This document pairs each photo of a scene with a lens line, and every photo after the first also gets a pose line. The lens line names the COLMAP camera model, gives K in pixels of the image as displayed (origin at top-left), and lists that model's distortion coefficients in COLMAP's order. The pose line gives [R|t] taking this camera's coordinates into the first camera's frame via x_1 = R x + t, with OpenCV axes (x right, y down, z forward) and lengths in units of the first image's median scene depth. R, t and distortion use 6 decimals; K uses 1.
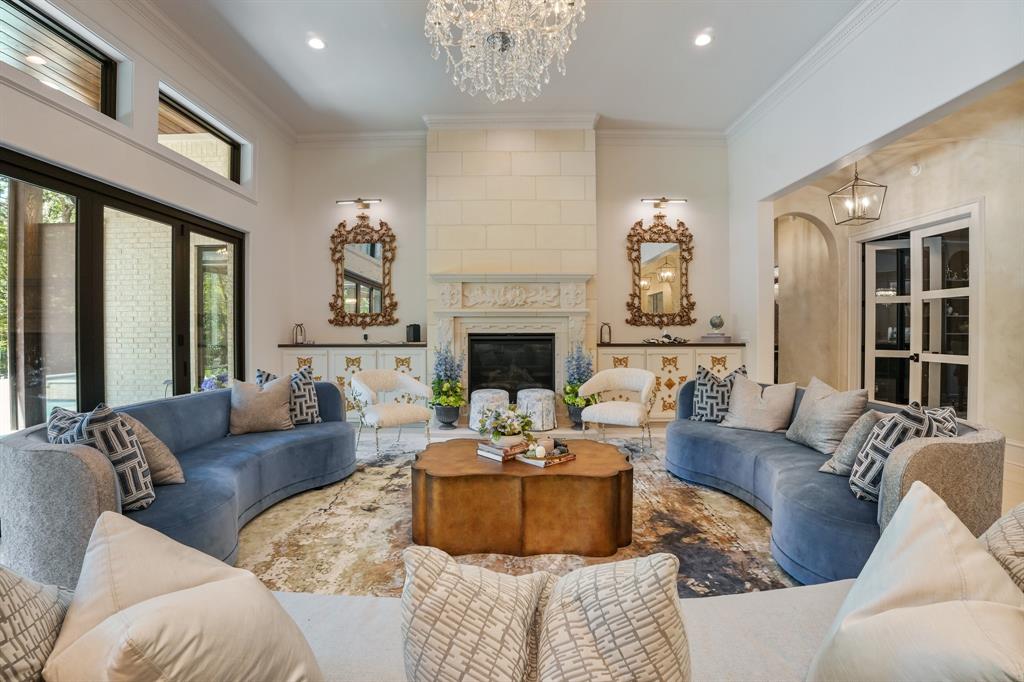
lens RADIAL K [[456.3, 0, 510.6], [0, 456.3, 335.2], [0, 0, 1]] dist [-0.039940, 0.003422]
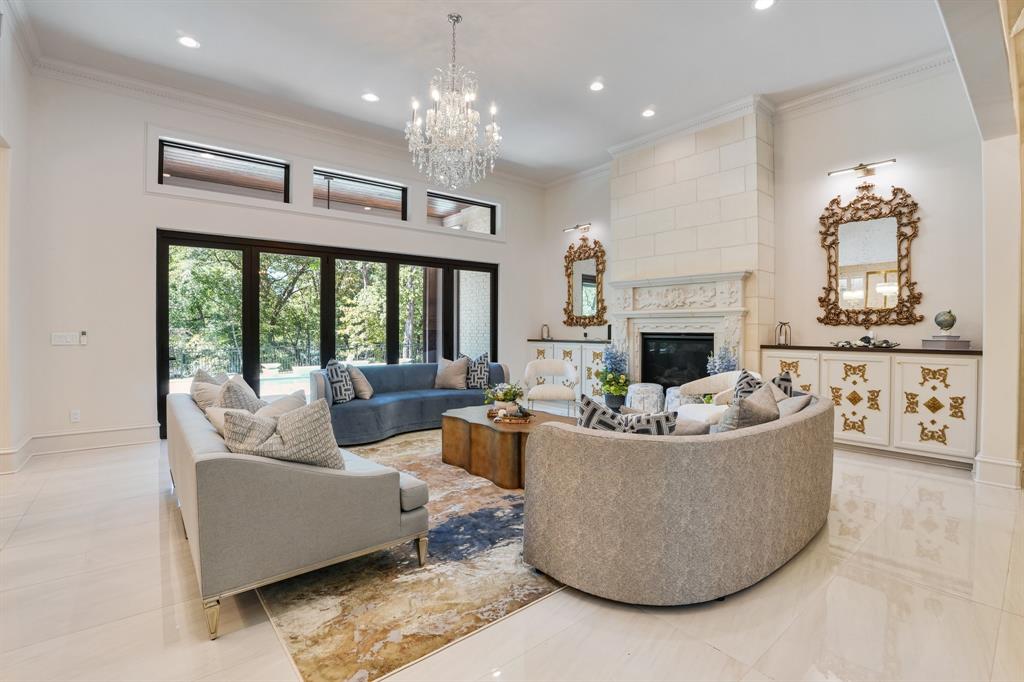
lens RADIAL K [[456.3, 0, 513.3], [0, 456.3, 337.1], [0, 0, 1]] dist [-0.039940, 0.003422]
pose [[0.658675, 0.016347, -0.752250, 0.543913], [-0.011969, 0.999865, 0.011247, -0.001729], [0.752333, 0.001596, 0.658782, 0.029902]]
